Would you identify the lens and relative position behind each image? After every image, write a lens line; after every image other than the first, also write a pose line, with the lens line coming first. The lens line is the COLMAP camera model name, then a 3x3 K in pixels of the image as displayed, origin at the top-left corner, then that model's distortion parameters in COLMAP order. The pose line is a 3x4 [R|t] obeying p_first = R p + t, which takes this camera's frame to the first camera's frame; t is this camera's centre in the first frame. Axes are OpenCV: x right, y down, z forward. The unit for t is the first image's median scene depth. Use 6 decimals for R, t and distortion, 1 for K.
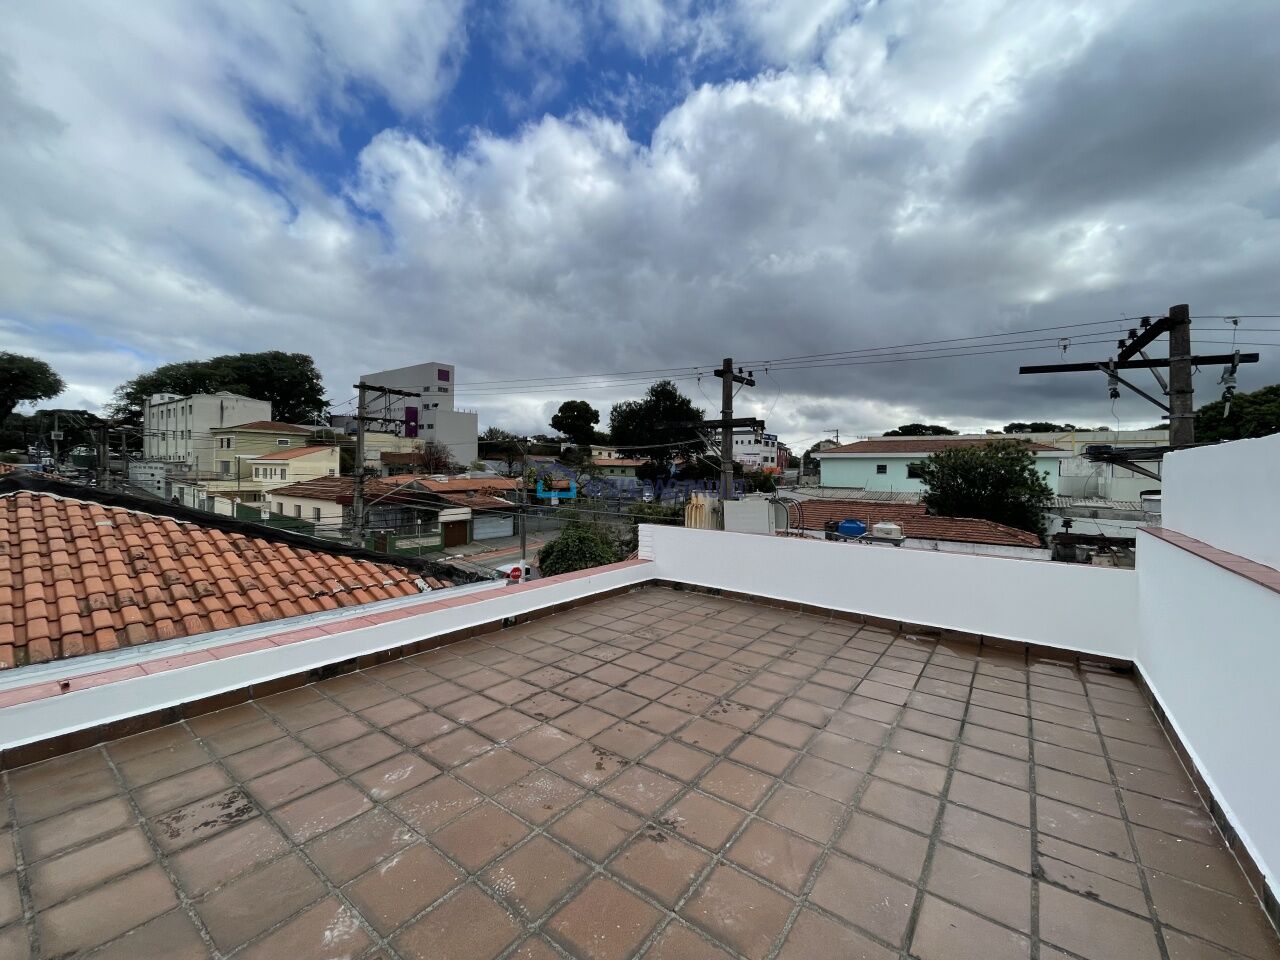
lens RADIAL K [[517.5, 0, 633.4], [0, 517.5, 476.0], [0, 0, 1]] dist [-0.003021, 0.000575]
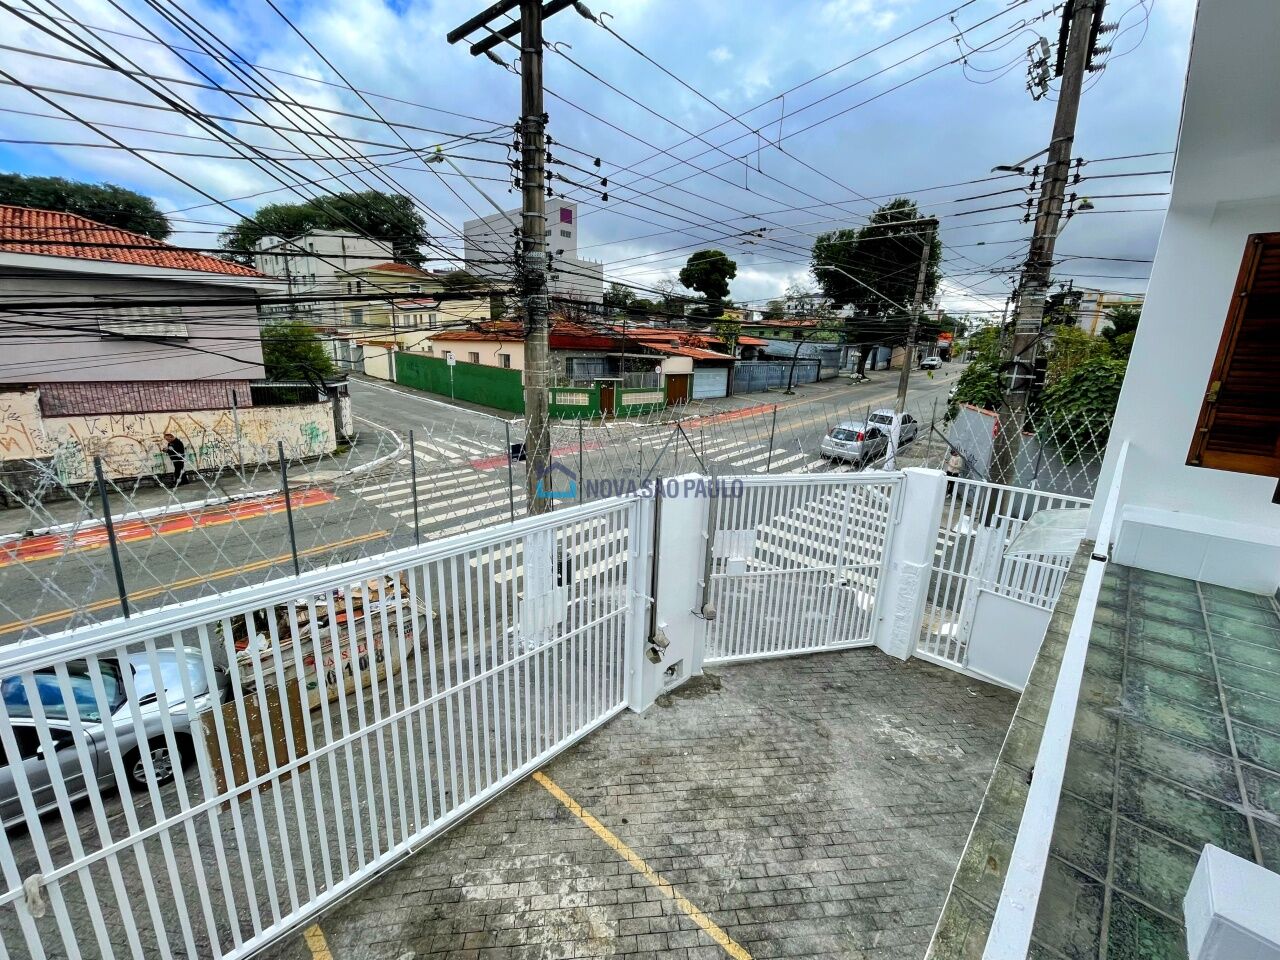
lens RADIAL K [[517.5, 0, 633.4], [0, 517.5, 476.0], [0, 0, 1]] dist [-0.003021, 0.000575]
pose [[0.993879, 0.038342, -0.103608, -0.155705], [-0.014017, 0.974028, 0.225993, 0.030100], [0.109582, -0.223158, 0.968603, 0.093309]]
